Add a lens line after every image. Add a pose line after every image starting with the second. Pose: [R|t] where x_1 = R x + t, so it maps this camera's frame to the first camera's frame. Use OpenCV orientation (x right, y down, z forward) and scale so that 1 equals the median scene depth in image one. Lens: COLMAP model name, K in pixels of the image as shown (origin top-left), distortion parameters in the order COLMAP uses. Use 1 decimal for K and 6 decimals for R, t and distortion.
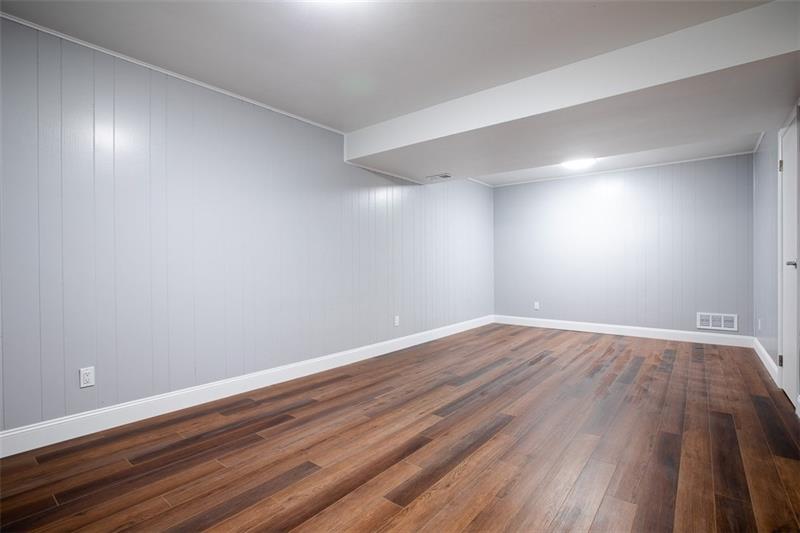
lens RADIAL K [[382.7, 0, 400.0], [0, 382.7, 266.5], [0, 0, 1]] dist [-0.056451, 0.017492]
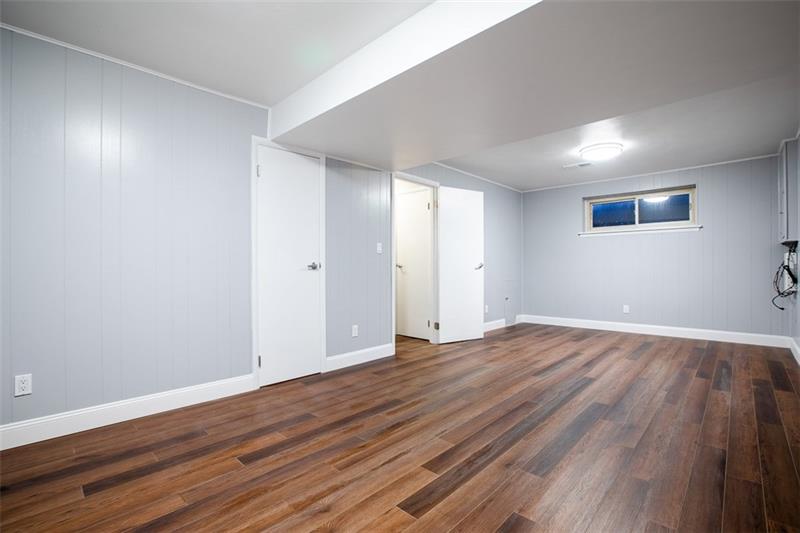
lens RADIAL K [[363.1, 0, 400.0], [0, 363.1, 266.5], [0, 0, 1]] dist [-0.047796, 0.011638]
pose [[-0.996194, 0.005169, 0.087014, 0.559942], [0.004643, 0.999970, -0.006243, 0.010789], [-0.087044, -0.005816, -0.996187, 1.985573]]
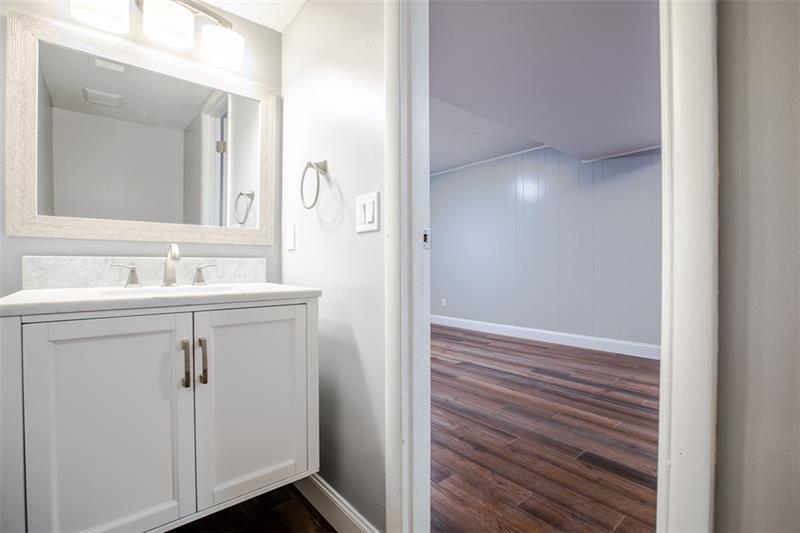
lens RADIAL K [[363.1, 0, 400.0], [0, 363.1, 266.5], [0, 0, 1]] dist [-0.047796, 0.011638]
pose [[-0.190794, 0.010616, -0.981573, 1.277540], [0.002968, 0.999943, 0.010237, 0.015022], [0.981626, -0.000960, -0.190815, 0.898995]]
